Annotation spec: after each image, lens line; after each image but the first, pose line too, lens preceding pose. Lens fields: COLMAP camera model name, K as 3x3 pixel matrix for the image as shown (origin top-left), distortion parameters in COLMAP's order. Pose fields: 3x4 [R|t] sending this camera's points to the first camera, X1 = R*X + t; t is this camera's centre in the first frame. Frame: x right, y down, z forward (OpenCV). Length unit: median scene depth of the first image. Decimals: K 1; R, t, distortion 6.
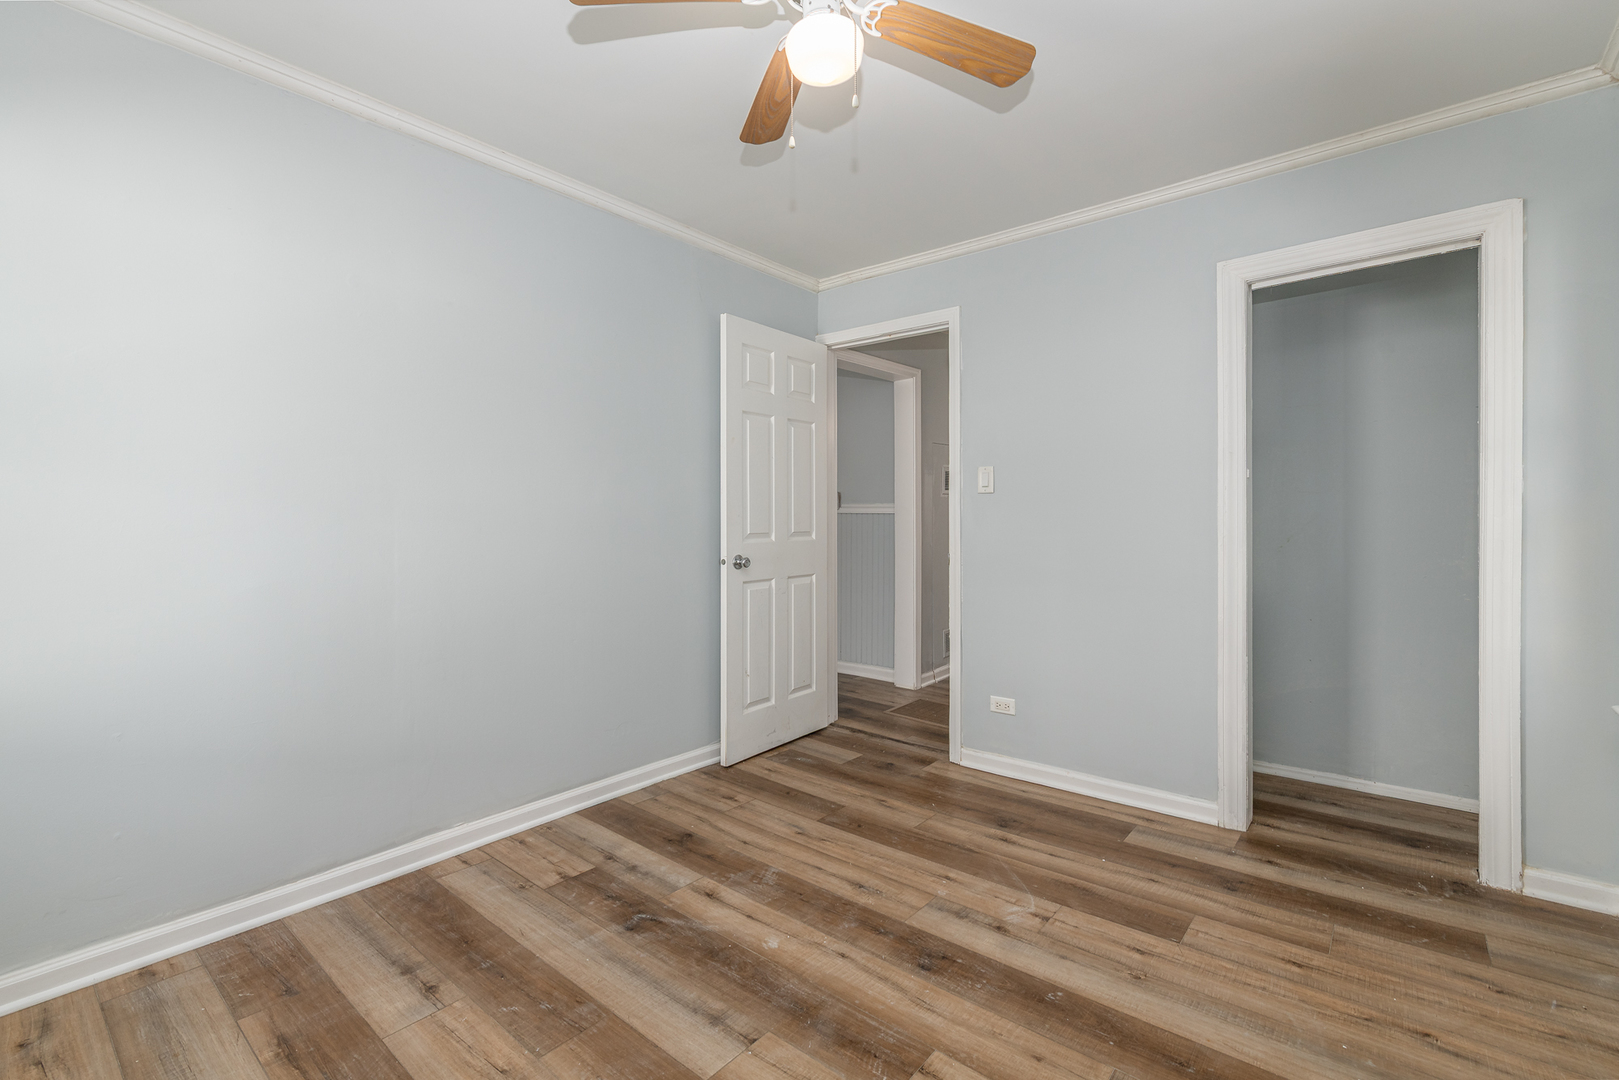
lens RADIAL K [[706.7, 0, 815.6], [0, 706.7, 508.6], [0, 0, 1]] dist [-0.002377, -0.000360]
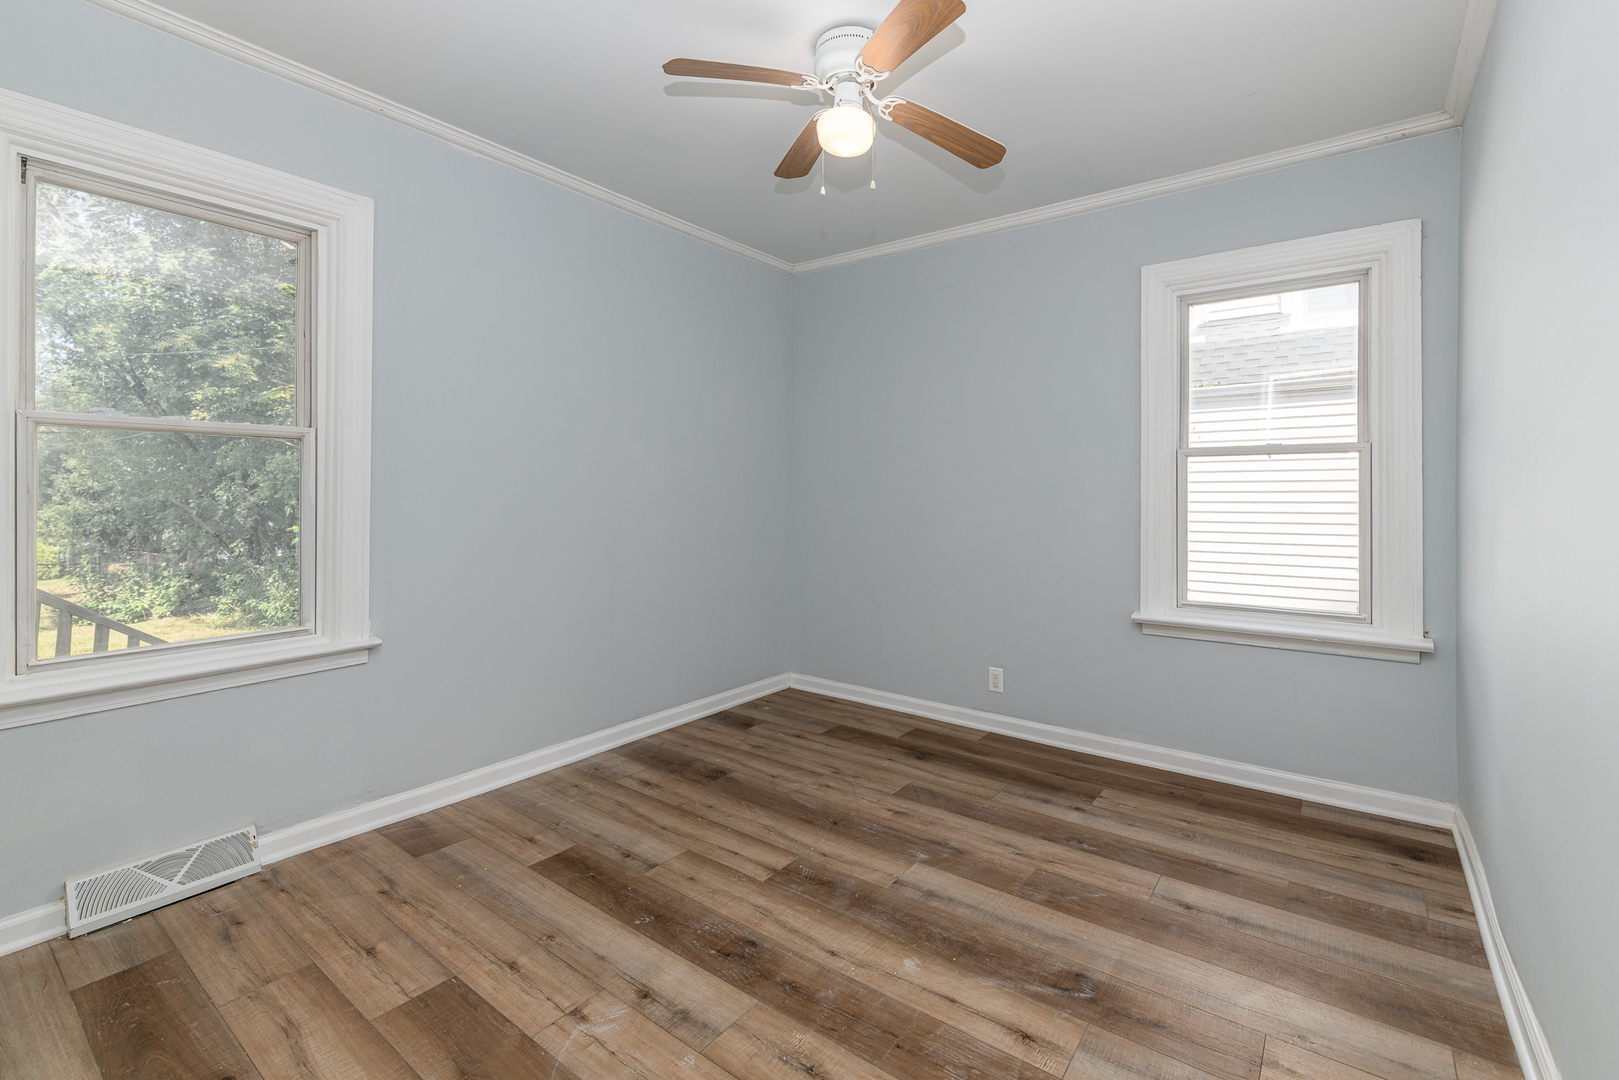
lens RADIAL K [[706.7, 0, 815.6], [0, 706.7, 508.6], [0, 0, 1]] dist [-0.002377, -0.000360]
pose [[-0.999020, -0.003378, -0.044122, 0.106030], [-0.003719, 0.999964, 0.007651, 0.020055], [0.044095, 0.007807, -0.998997, 1.950131]]
